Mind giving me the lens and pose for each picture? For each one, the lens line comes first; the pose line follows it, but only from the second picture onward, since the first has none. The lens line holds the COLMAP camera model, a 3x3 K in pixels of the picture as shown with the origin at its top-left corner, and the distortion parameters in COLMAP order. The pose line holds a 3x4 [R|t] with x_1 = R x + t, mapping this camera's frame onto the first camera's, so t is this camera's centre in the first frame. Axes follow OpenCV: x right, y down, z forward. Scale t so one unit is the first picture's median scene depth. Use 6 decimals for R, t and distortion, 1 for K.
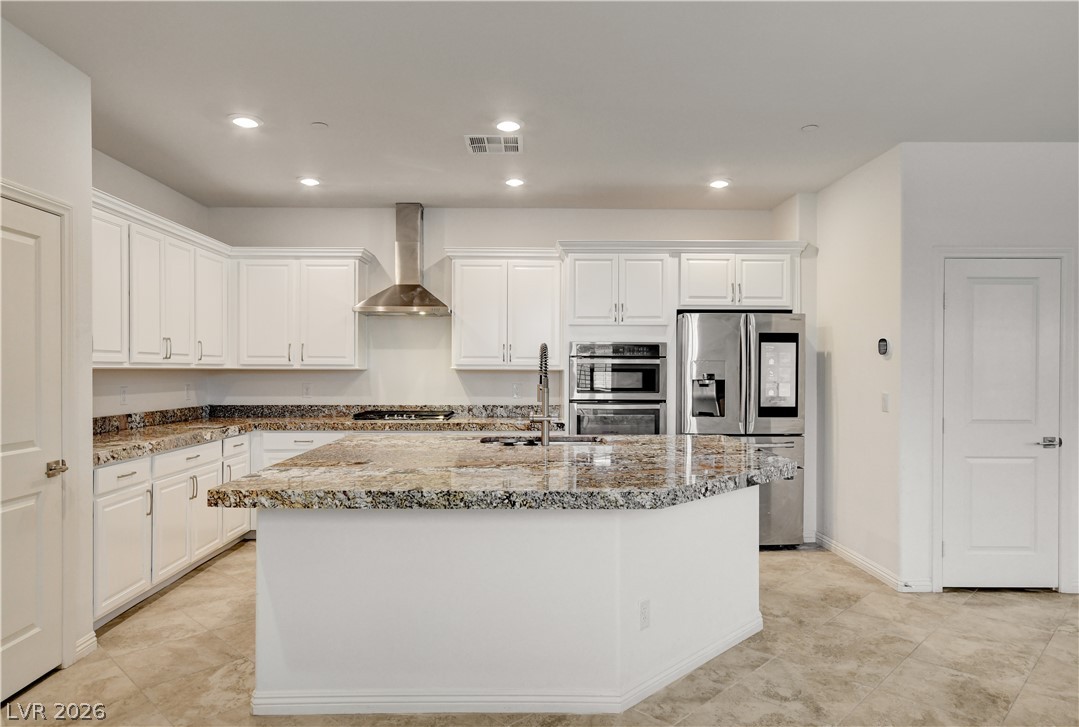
lens RADIAL K [[686.1, 0, 534.5], [0, 686.1, 375.1], [0, 0, 1]] dist [-0.002506, 0.019162]
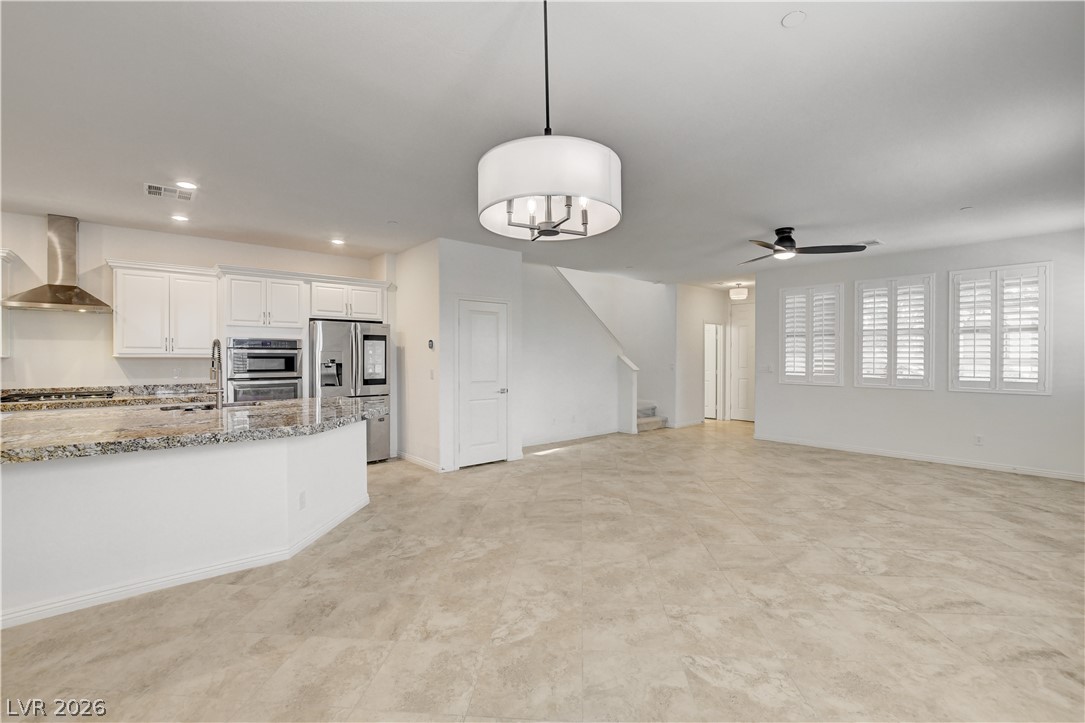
lens RADIAL K [[474.6, 0, 545.2], [0, 474.6, 359.7], [0, 0, 1]] dist [-0.023426, 0.003822]
pose [[0.766698, -0.006172, 0.641979, -0.067742], [0.006908, 0.999975, 0.001363, 0.000549], [-0.641971, 0.003390, 0.766721, -0.155131]]
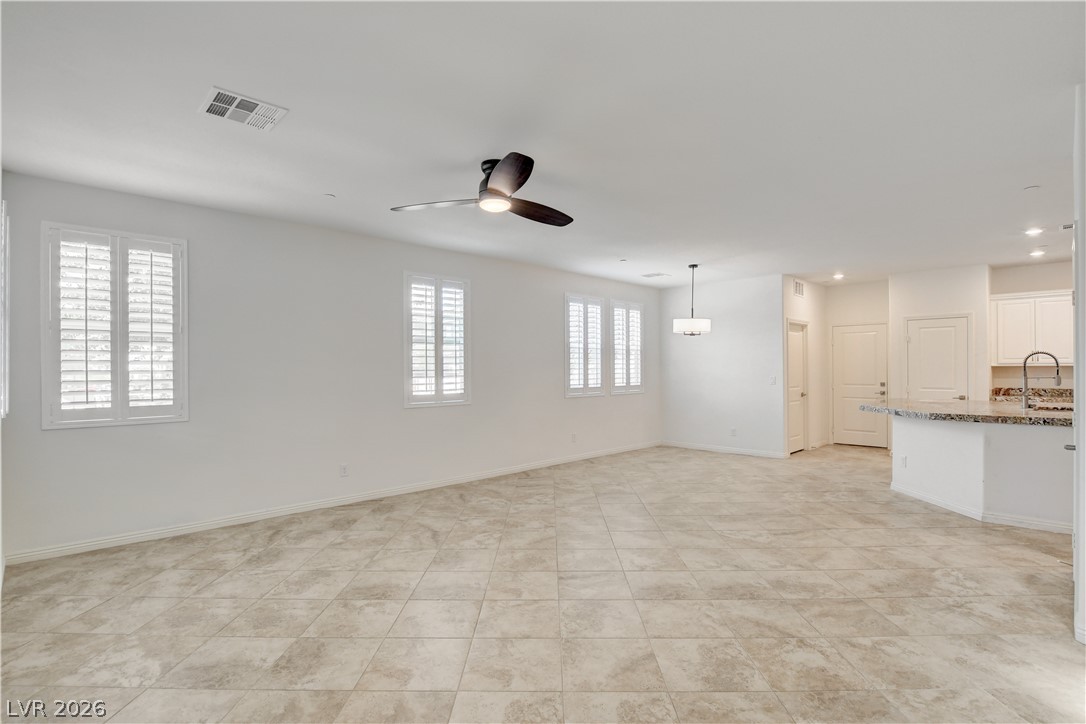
lens RADIAL K [[523.2, 0, 543.0], [0, 523.2, 362.0], [0, 0, 1]] dist [-0.021259, 0.000228]
pose [[-0.722227, -0.006662, -0.691624, 1.338723], [-0.003497, 0.999976, -0.005980, -0.004959], [0.691648, -0.001901, -0.722233, 0.790214]]
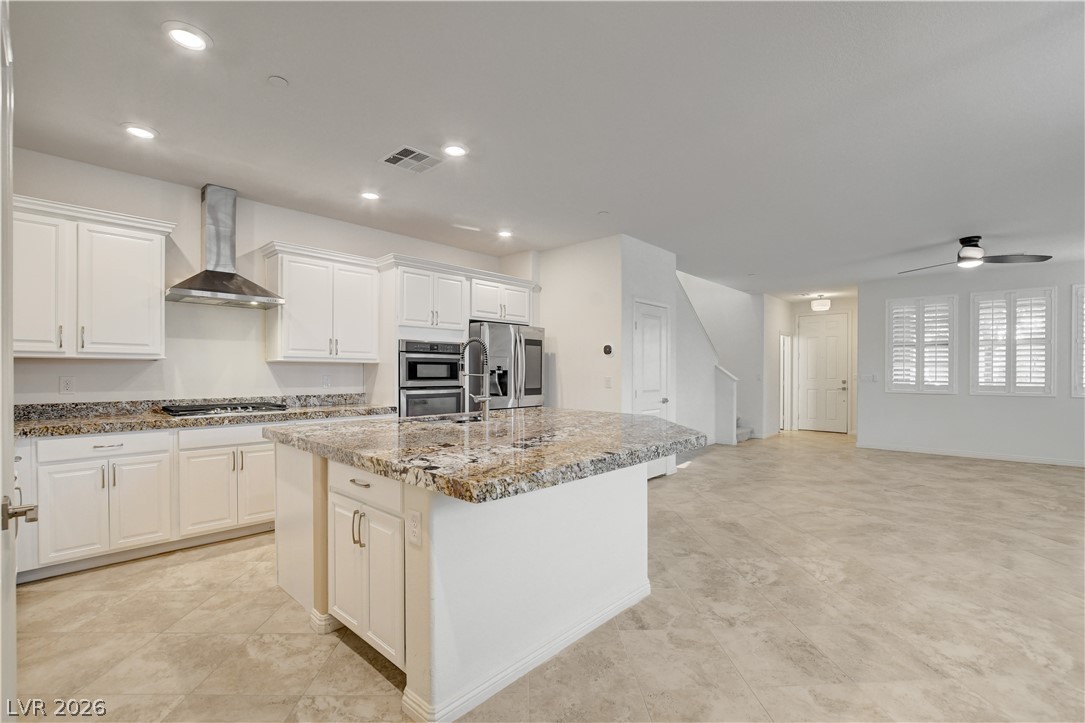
lens RADIAL K [[477.3, 0, 544.0], [0, 477.3, 375.0], [0, 0, 1]] dist [-0.024368, 0.000711]
pose [[0.688561, -0.006305, 0.725151, -0.383556], [0.006623, 0.999975, 0.002406, 0.014250], [-0.725148, 0.003145, 0.688586, 0.241928]]
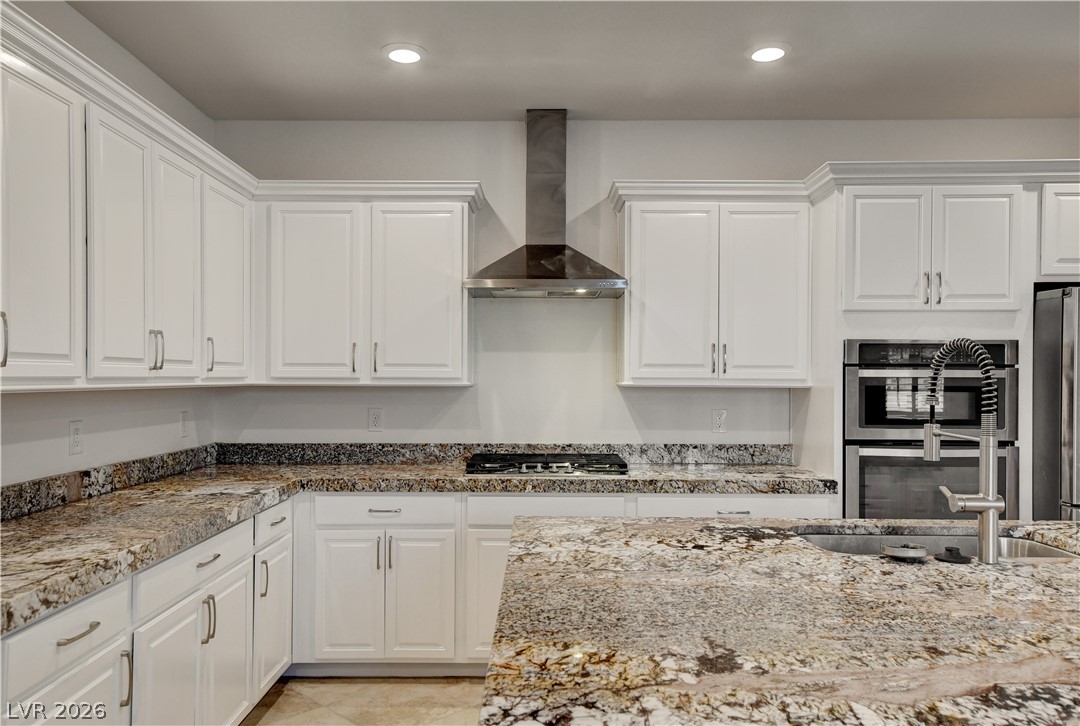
lens RADIAL K [[784.5, 0, 535.0], [0, 784.5, 379.0], [0, 0, 1]] dist [0.024089, 0.006945]
pose [[0.999859, 0.000695, -0.016798, -0.198997], [-0.000778, 0.999987, -0.004973, -0.011751], [0.016794, 0.004985, 0.999847, 0.337479]]
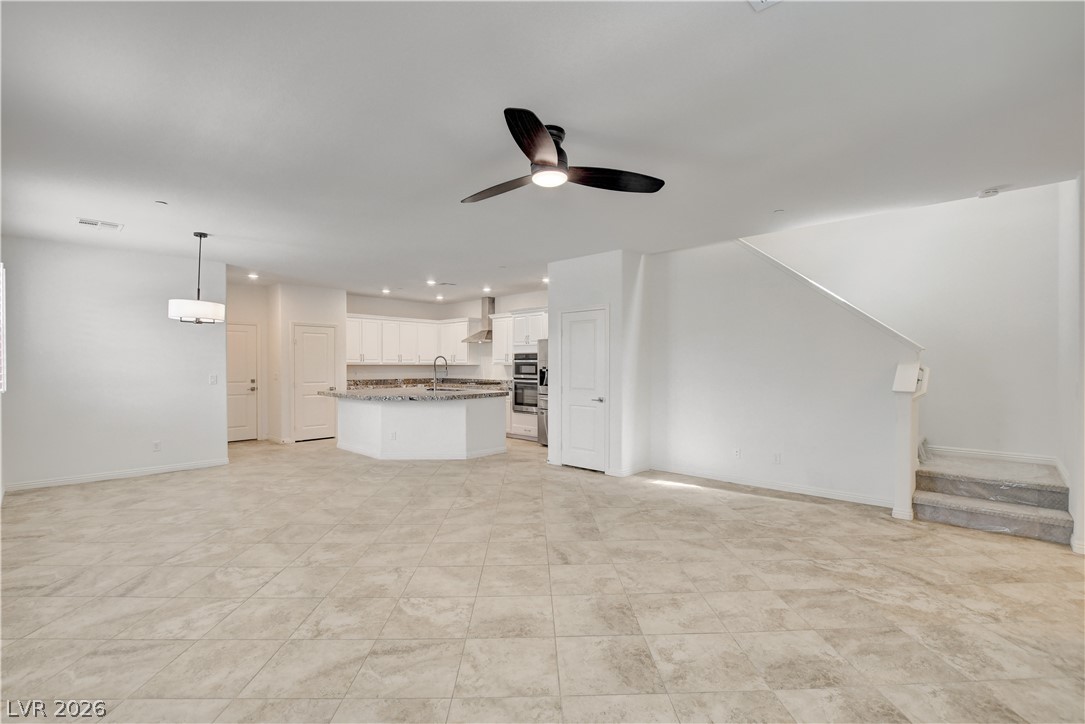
lens RADIAL K [[491.7, 0, 540.2], [0, 491.7, 369.8], [0, 0, 1]] dist [-0.021889, 0.000778]
pose [[0.713556, 0.005920, -0.700573, 1.299713], [-0.005296, 0.999981, 0.003057, 0.003103], [0.700578, 0.001529, 0.713574, -0.130093]]
